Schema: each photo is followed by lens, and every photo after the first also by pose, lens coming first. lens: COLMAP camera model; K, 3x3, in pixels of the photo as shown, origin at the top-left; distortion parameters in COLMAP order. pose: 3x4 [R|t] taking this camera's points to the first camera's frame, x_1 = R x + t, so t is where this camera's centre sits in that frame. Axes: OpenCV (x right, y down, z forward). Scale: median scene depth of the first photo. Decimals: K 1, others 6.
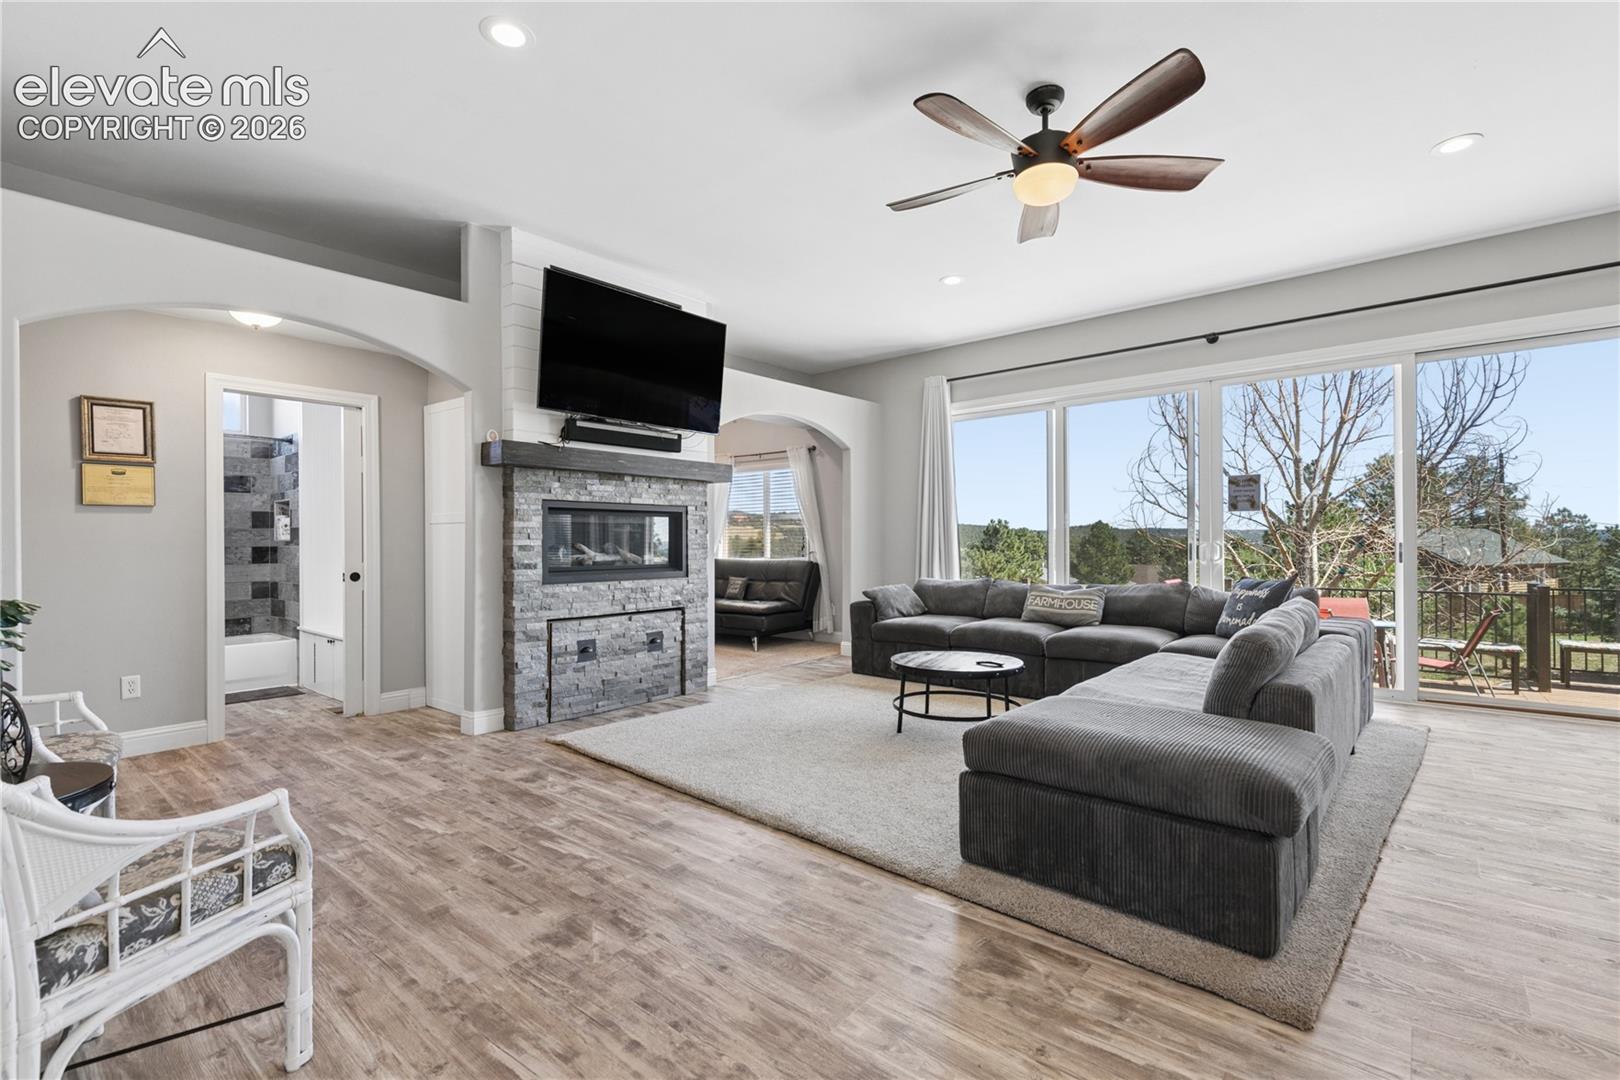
lens RADIAL K [[729.8, 0, 813.5], [0, 729.8, 544.1], [0, 0, 1]] dist [0.012761, -0.002658]
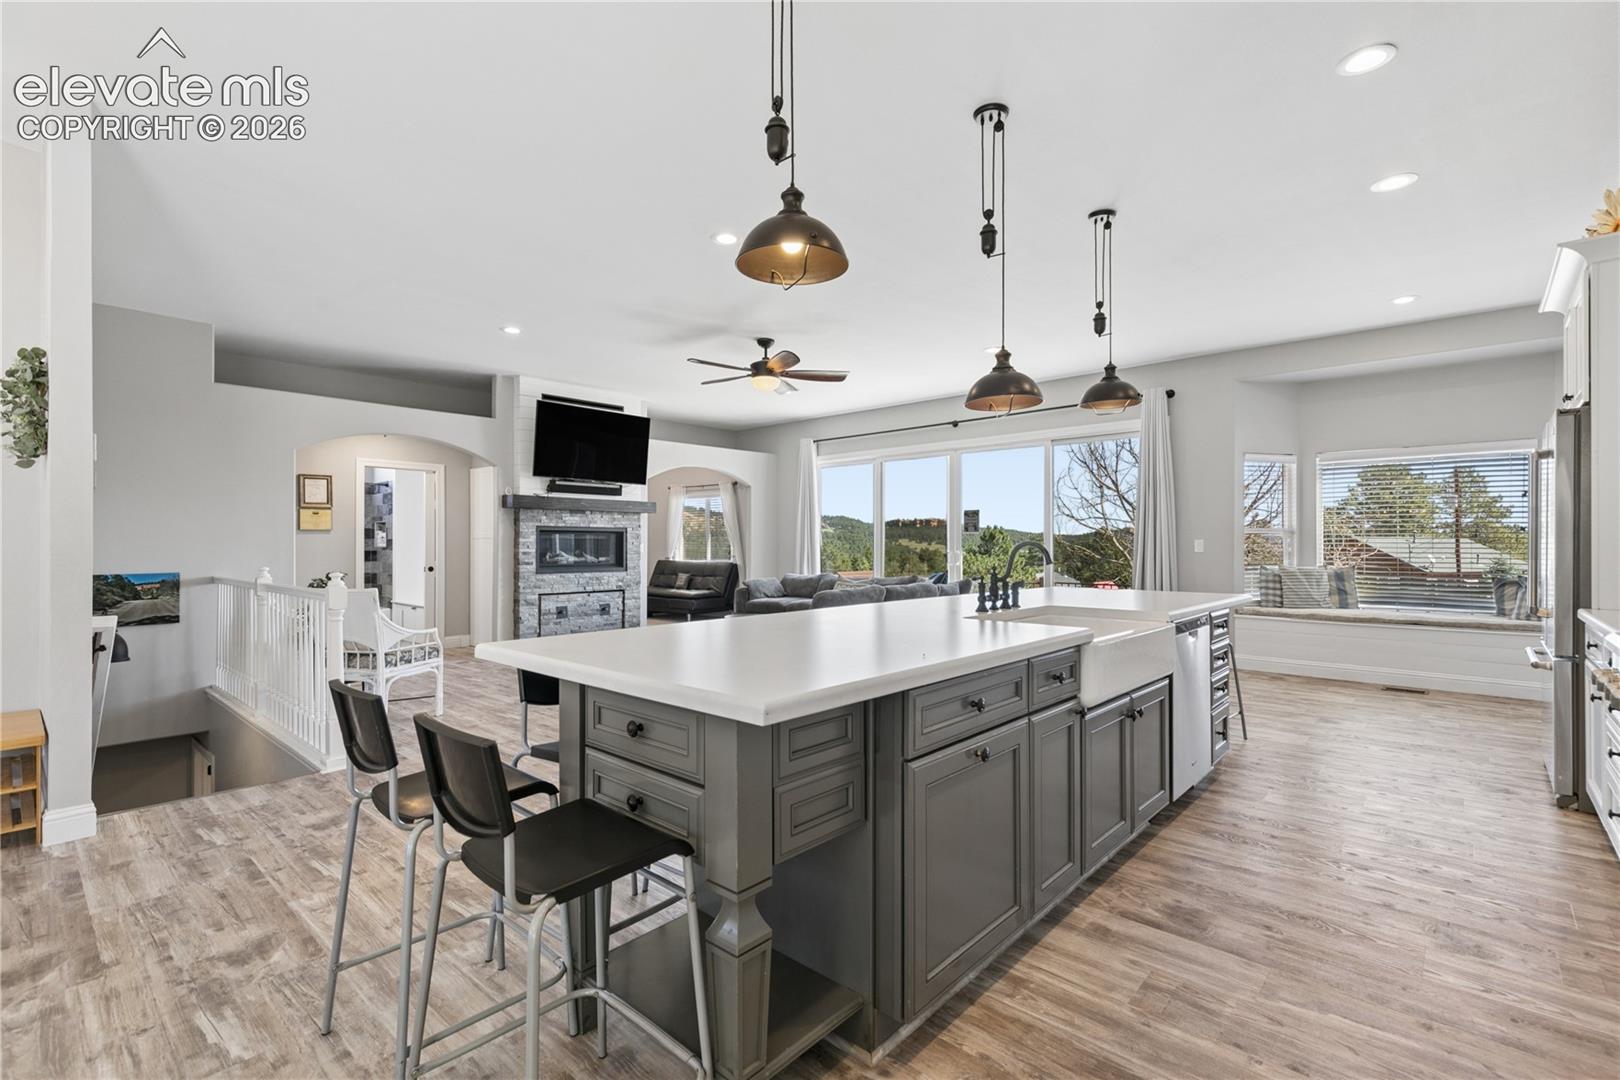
lens RADIAL K [[729.8, 0, 815.3], [0, 729.8, 543.5], [0, 0, 1]] dist [0.012761, -0.002658]
pose [[0.999411, 0.005067, -0.033941, 0.349694], [-0.005247, 0.999973, -0.005237, -0.012224], [0.033914, 0.005412, 0.999410, -0.715151]]
